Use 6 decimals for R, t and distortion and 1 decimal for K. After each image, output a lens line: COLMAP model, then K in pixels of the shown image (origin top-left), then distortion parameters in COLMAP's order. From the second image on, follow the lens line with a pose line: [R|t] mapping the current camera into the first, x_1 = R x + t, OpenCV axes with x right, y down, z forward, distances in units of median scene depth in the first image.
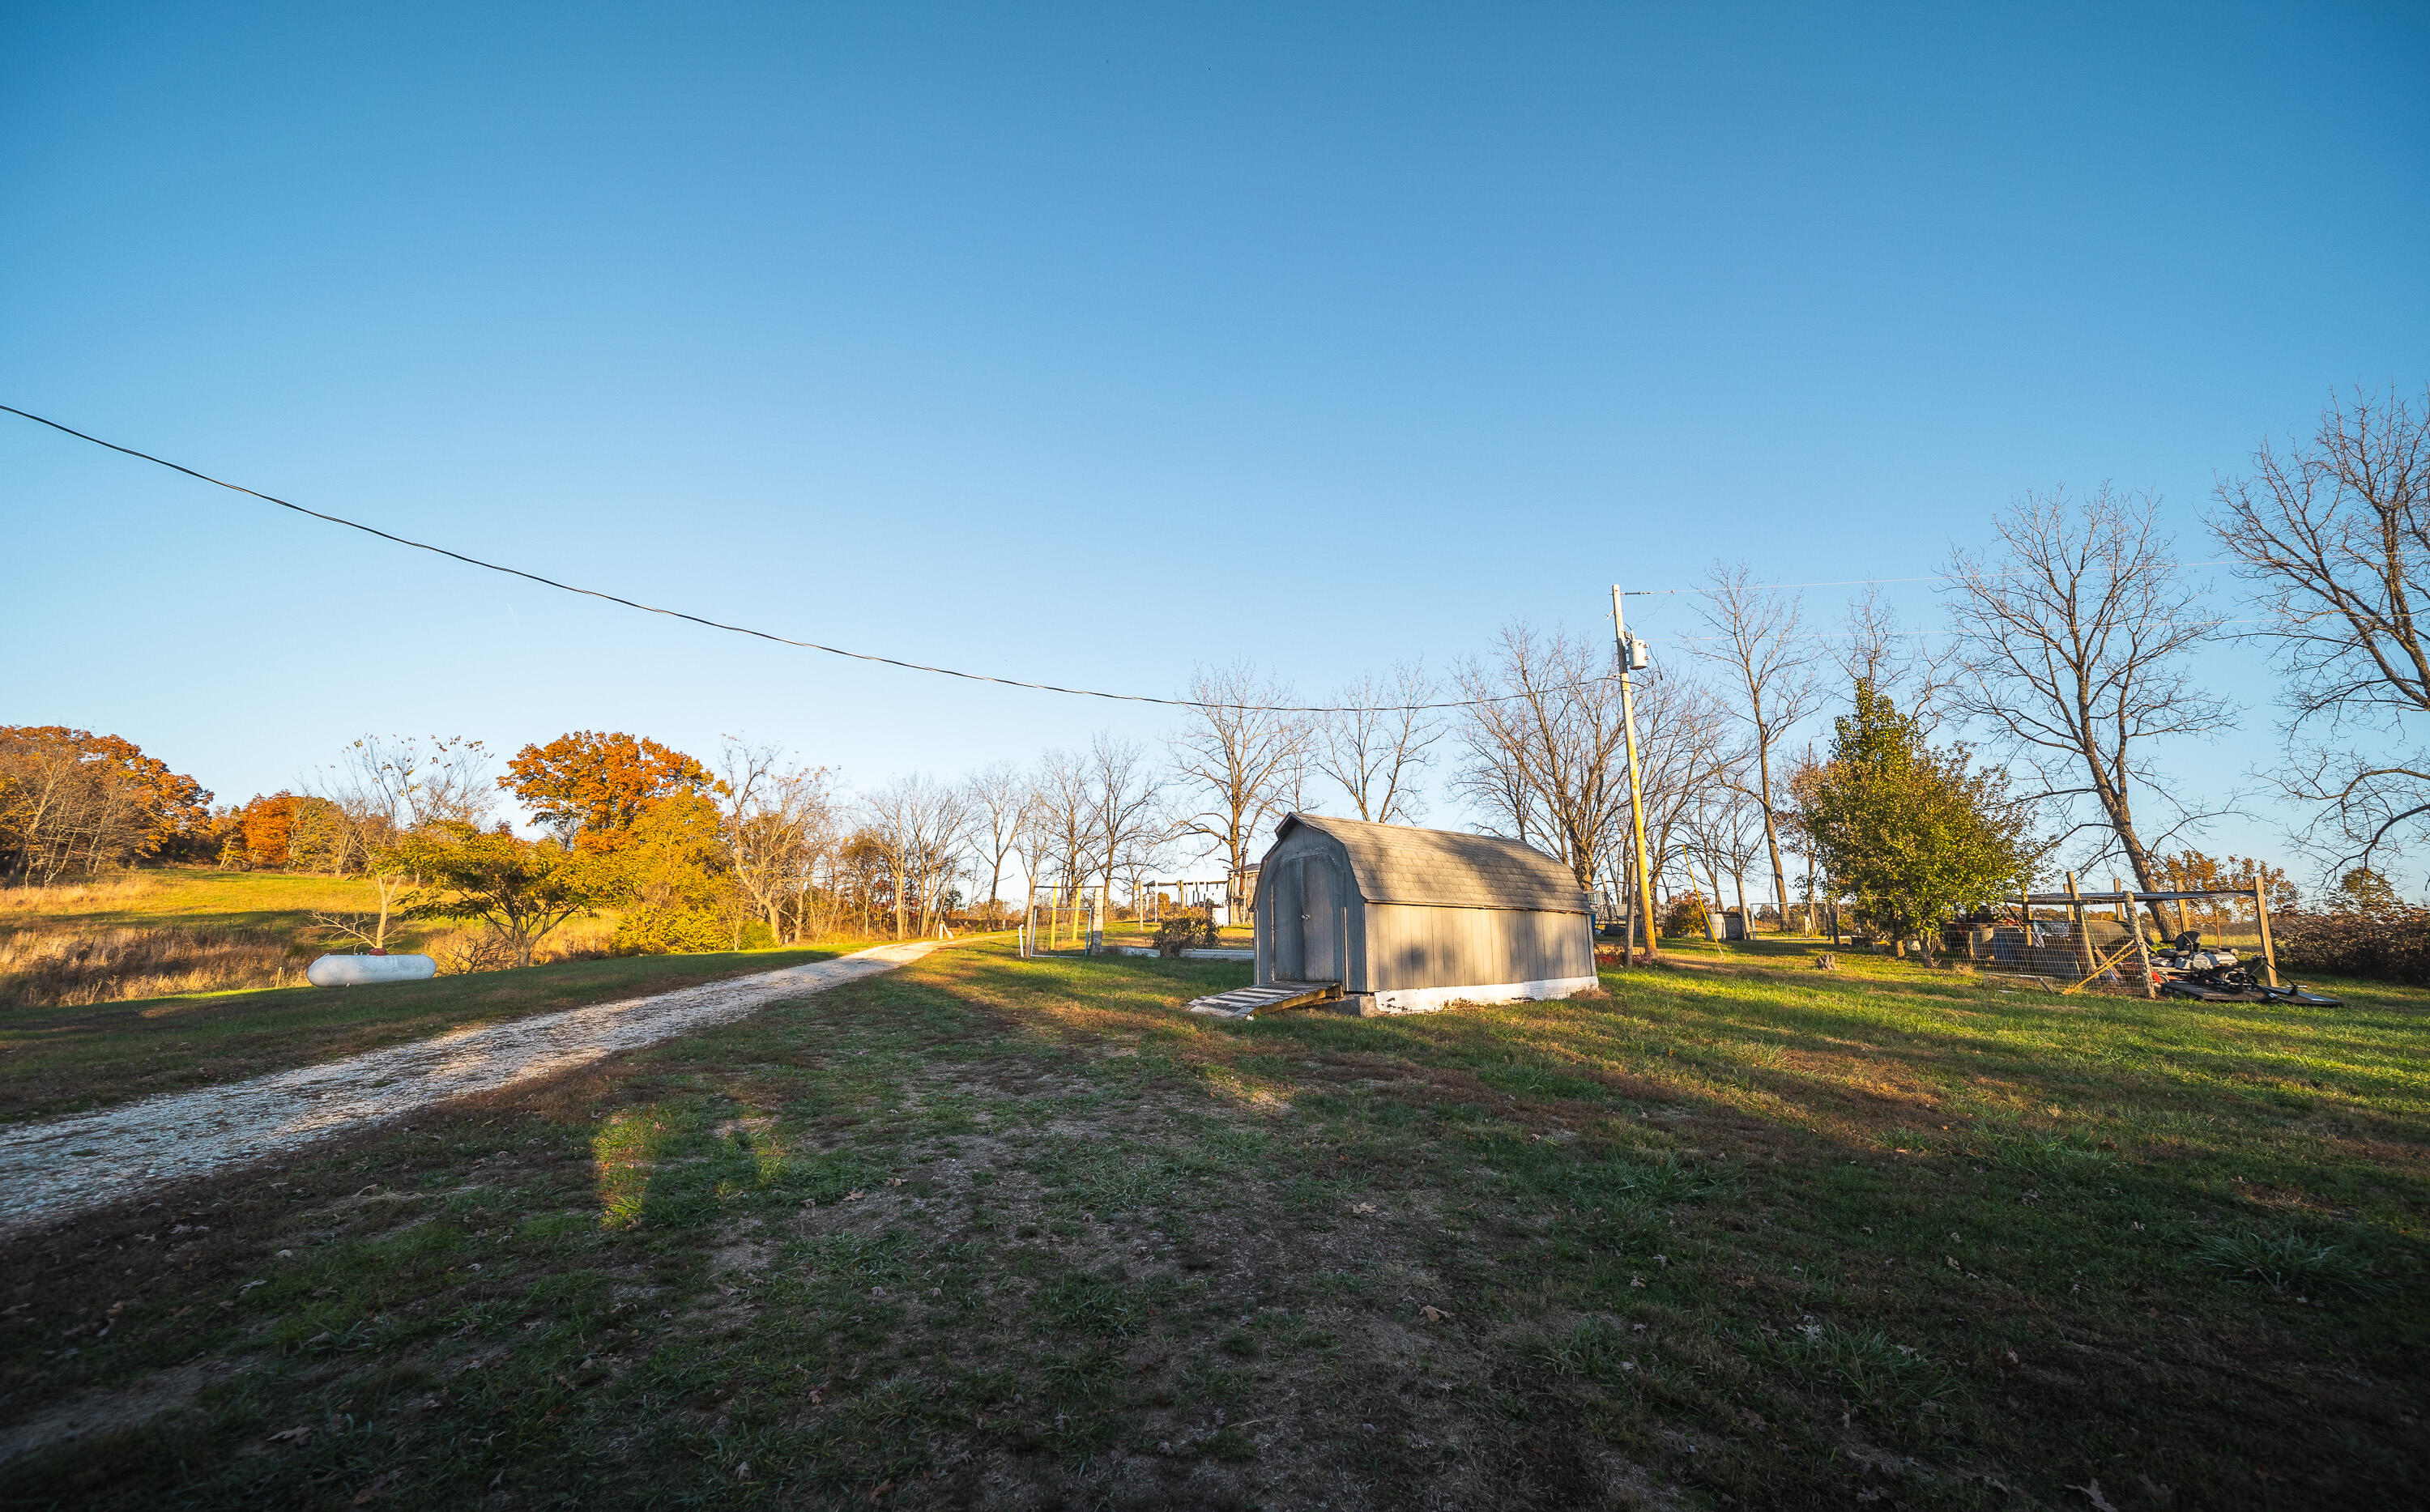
lens RADIAL K [[910.4, 0, 1215.0], [0, 910.4, 756.0], [0, 0, 1]] dist [0.000660, -0.000043]
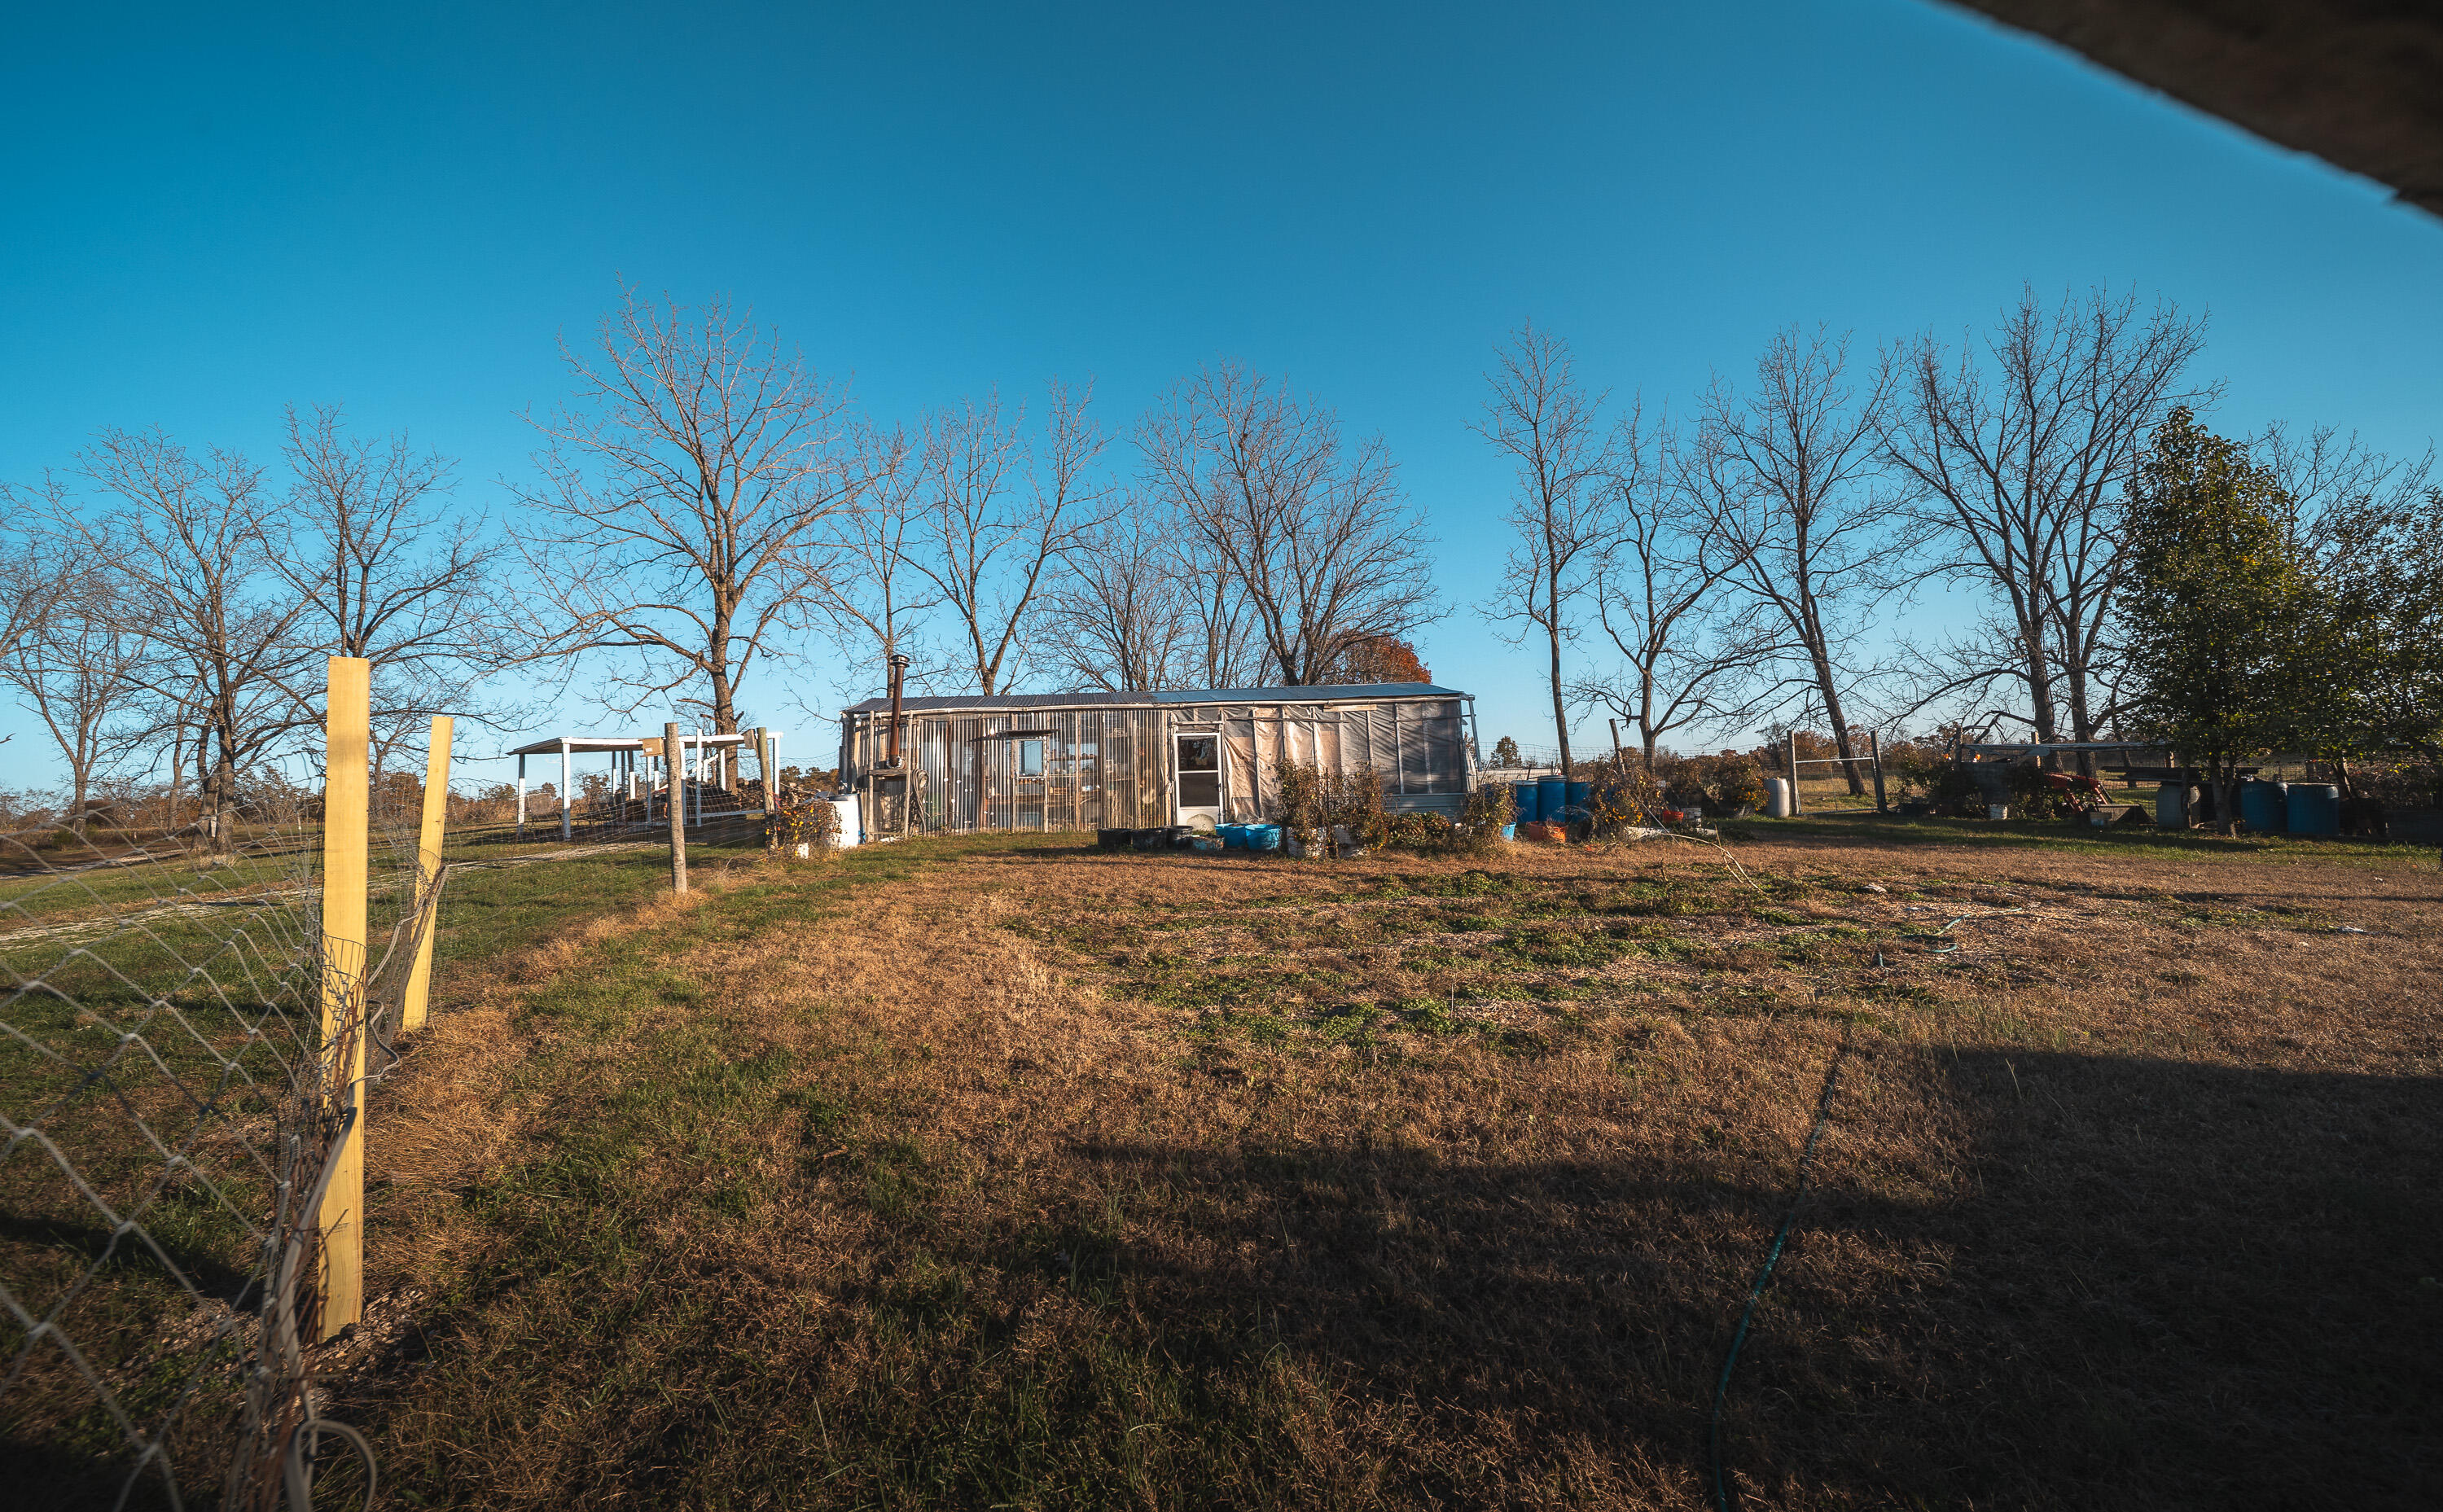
lens RADIAL K [[915.2, 0, 1221.5], [0, 915.2, 756.0], [0, 0, 1]] dist [0.000660, -0.000043]
pose [[0.761031, -0.000752, 0.648715, -0.095830], [-0.085388, 0.991183, 0.101321, 0.067874], [-0.643071, -0.132501, 0.754256, 0.426549]]
